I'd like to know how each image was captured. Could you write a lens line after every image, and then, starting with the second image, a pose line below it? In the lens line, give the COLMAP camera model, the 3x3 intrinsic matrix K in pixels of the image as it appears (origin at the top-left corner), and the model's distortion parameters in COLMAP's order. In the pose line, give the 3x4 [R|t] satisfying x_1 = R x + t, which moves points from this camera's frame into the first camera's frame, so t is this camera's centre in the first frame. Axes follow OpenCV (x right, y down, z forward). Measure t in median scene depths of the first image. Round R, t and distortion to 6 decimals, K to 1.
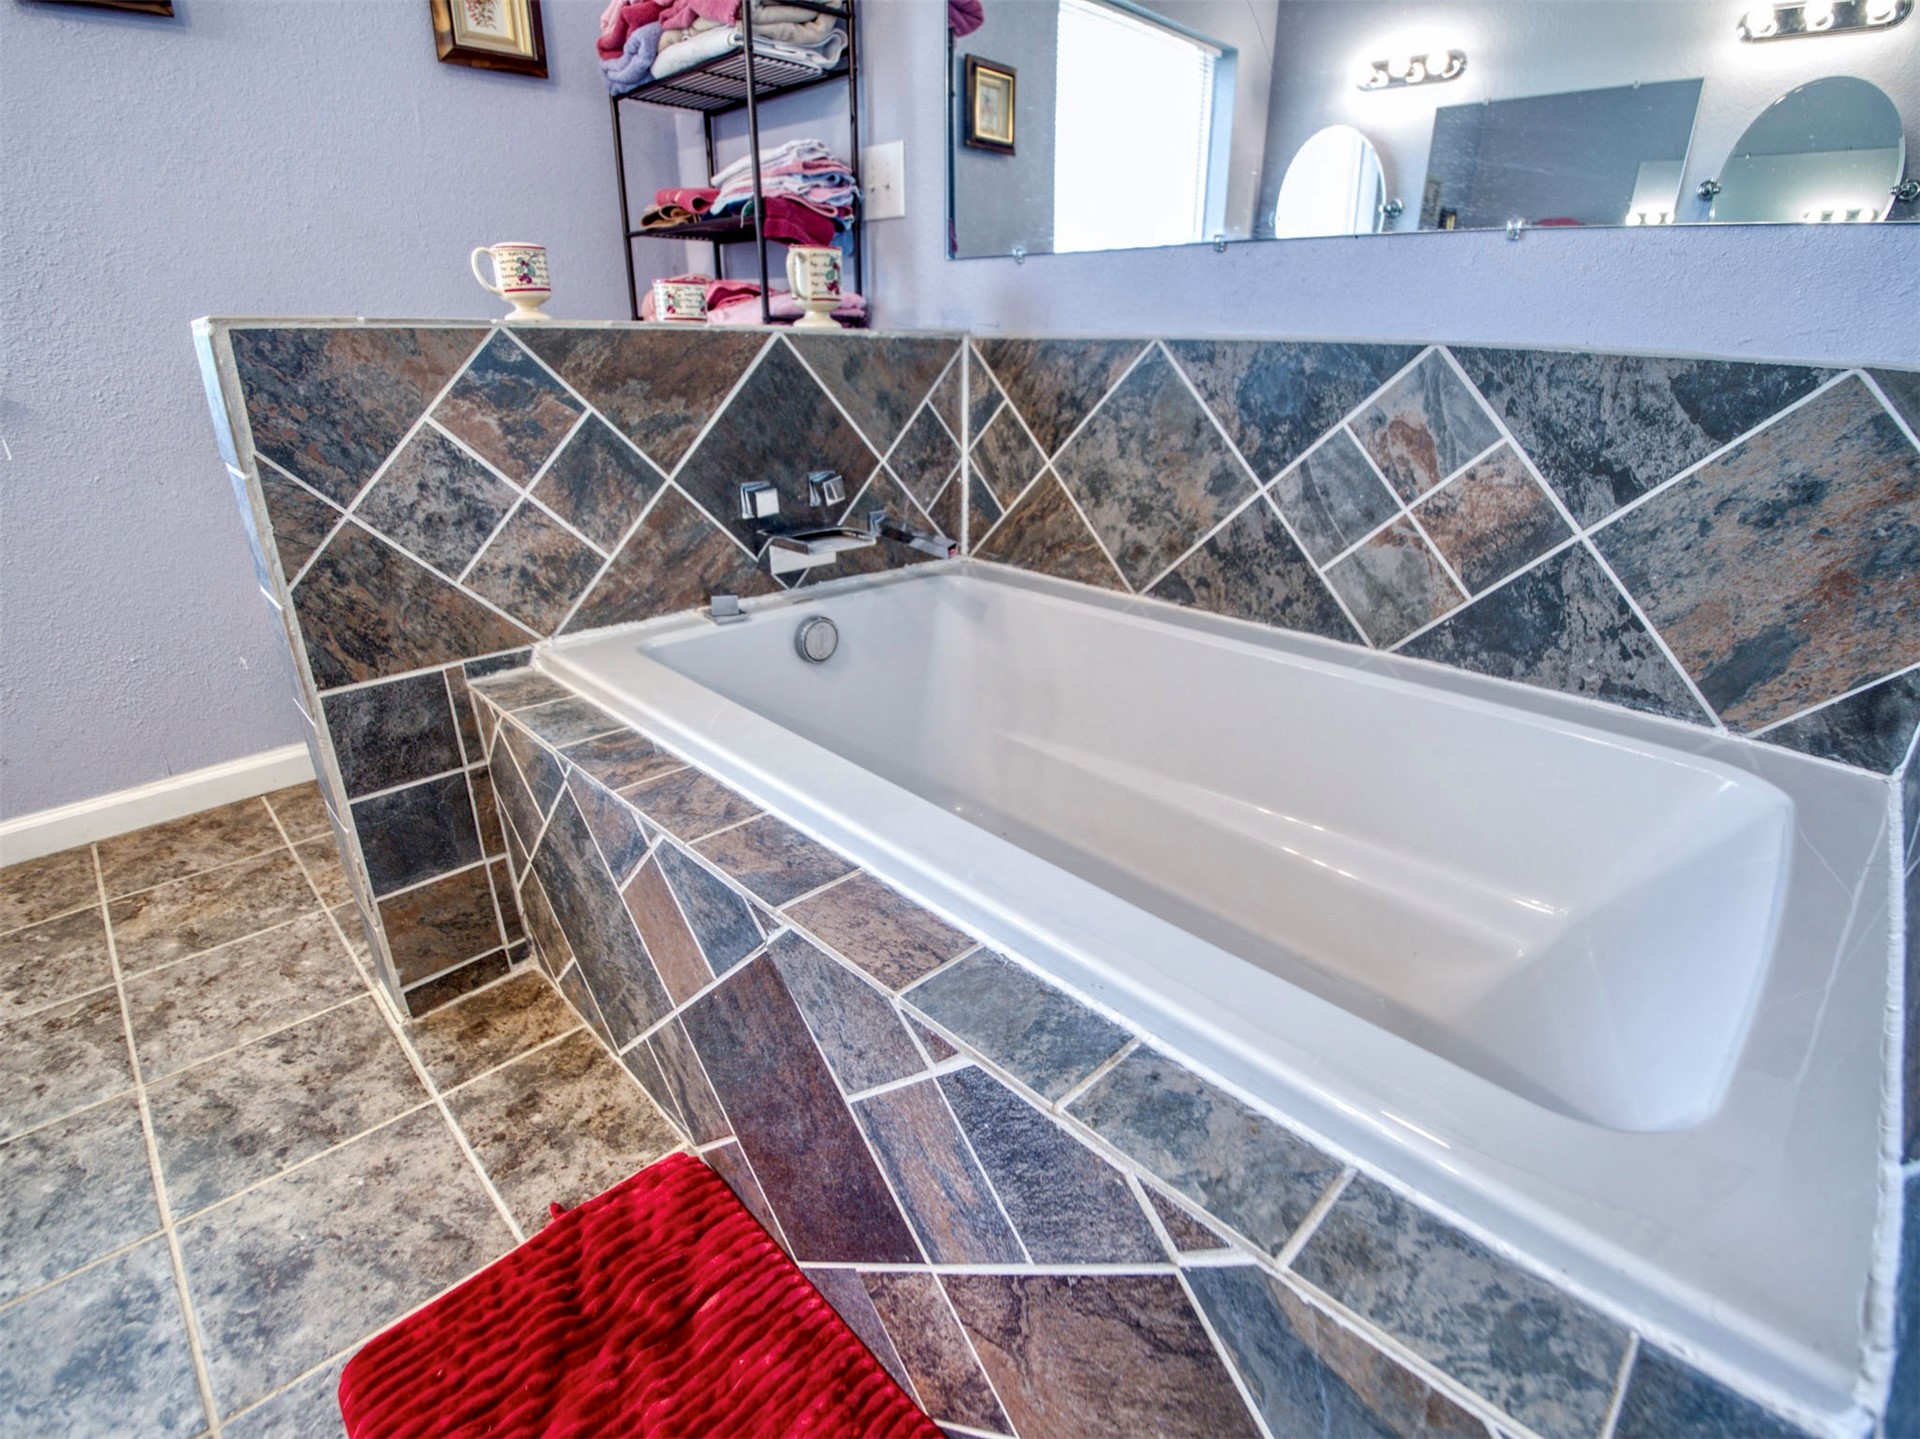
lens RADIAL K [[924.0, 0, 960.0], [0, 924.0, 719.5], [0, 0, 1]] dist [-0.023528, -0.011411]
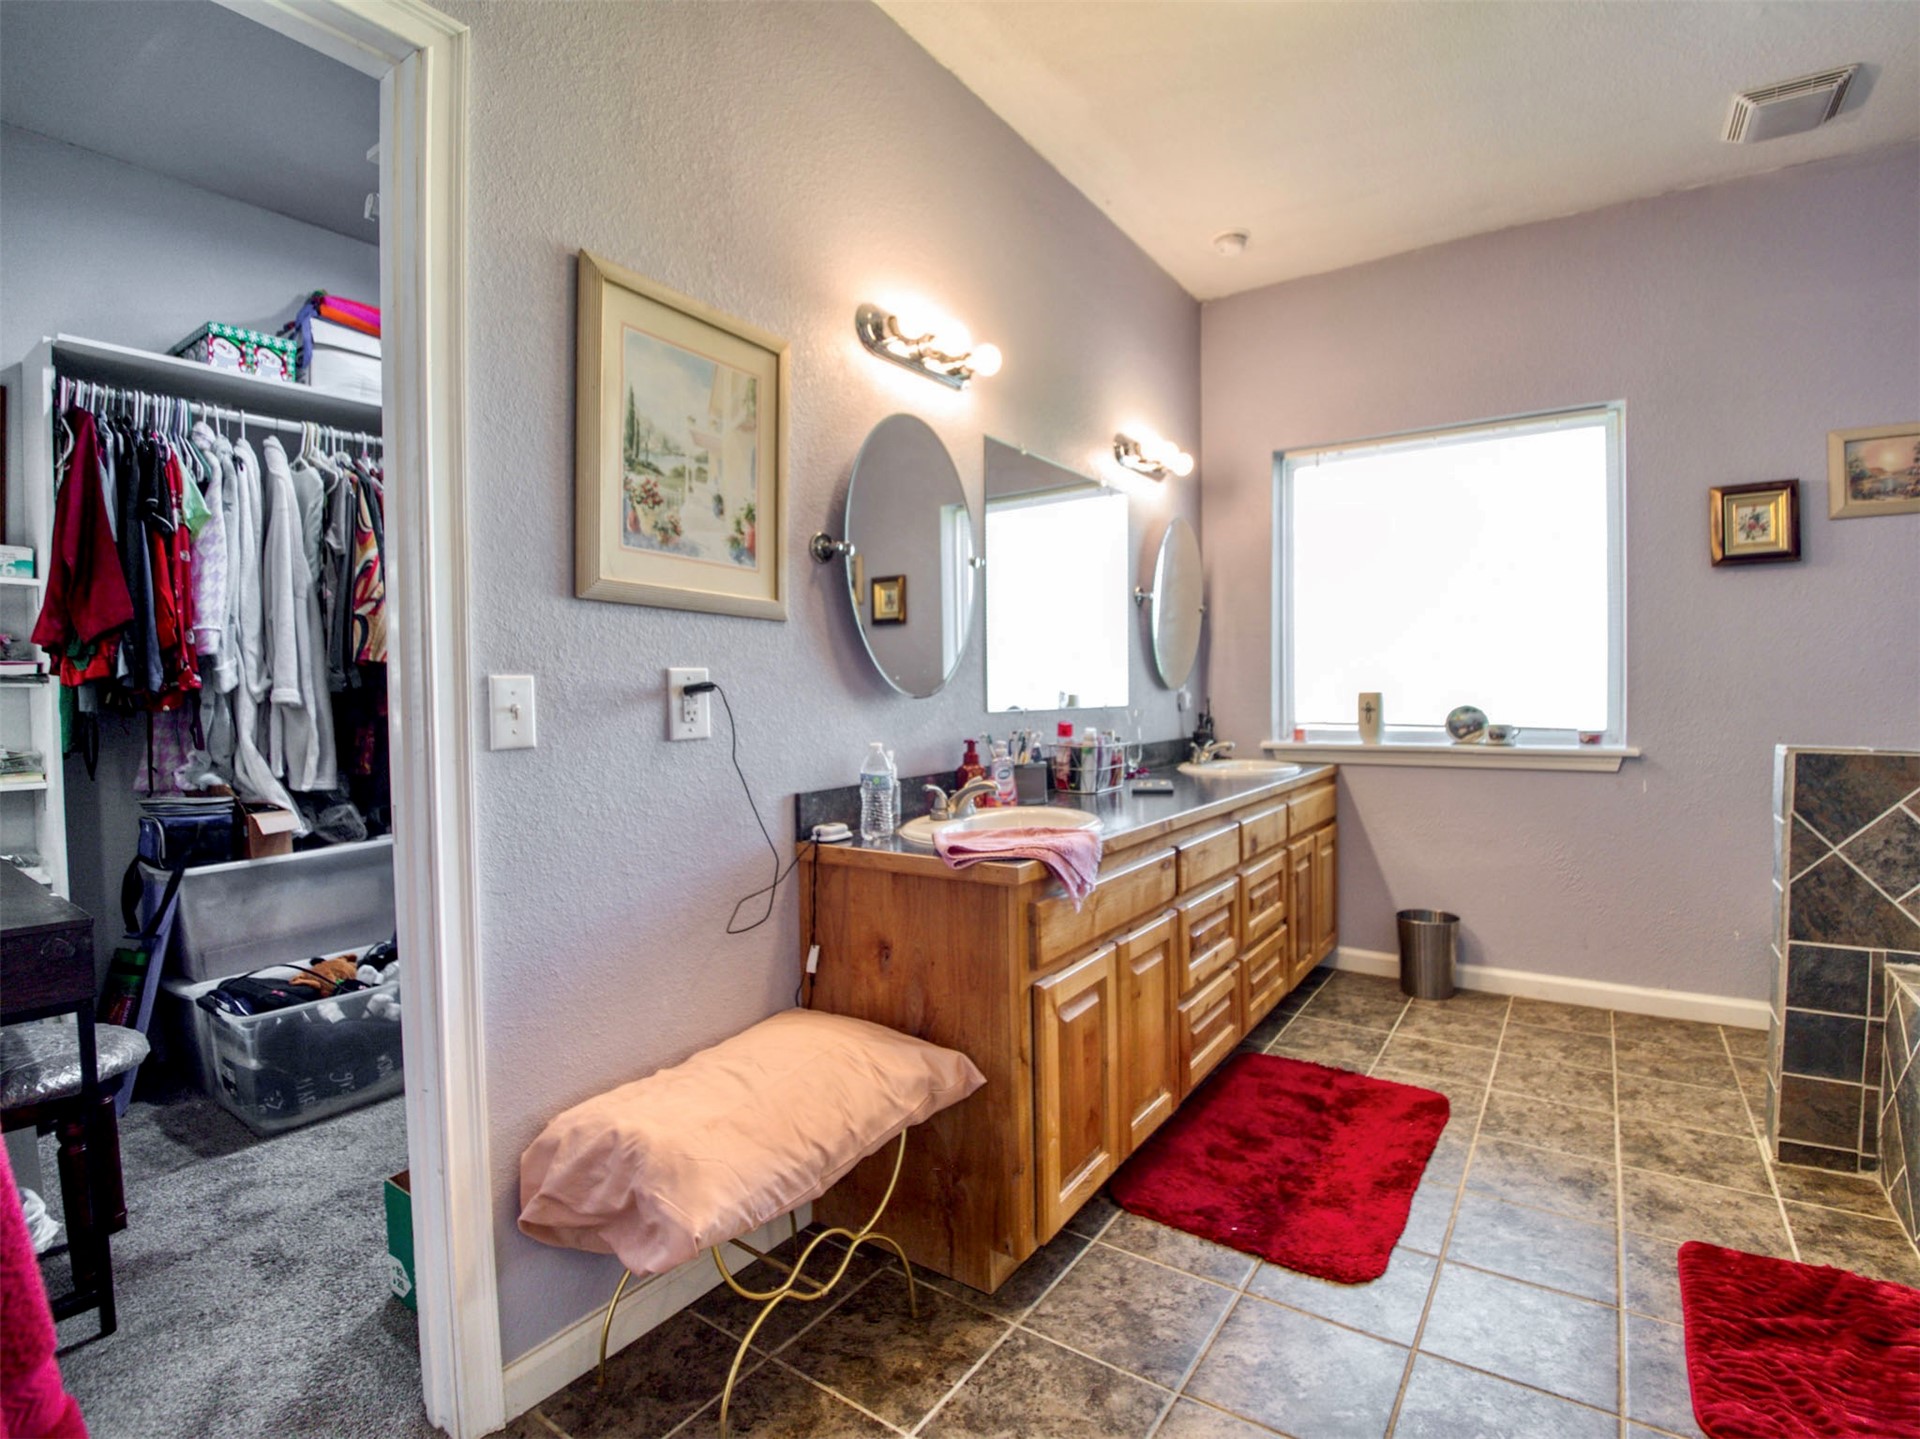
lens RADIAL K [[924.0, 0, 960.0], [0, 924.0, 719.5], [0, 0, 1]] dist [-0.023528, -0.011411]
pose [[0.189707, 0.021459, -0.981606, 0.676710], [-0.367642, 0.928582, -0.050751, 0.243383], [0.910413, 0.370507, 0.184047, -0.928888]]
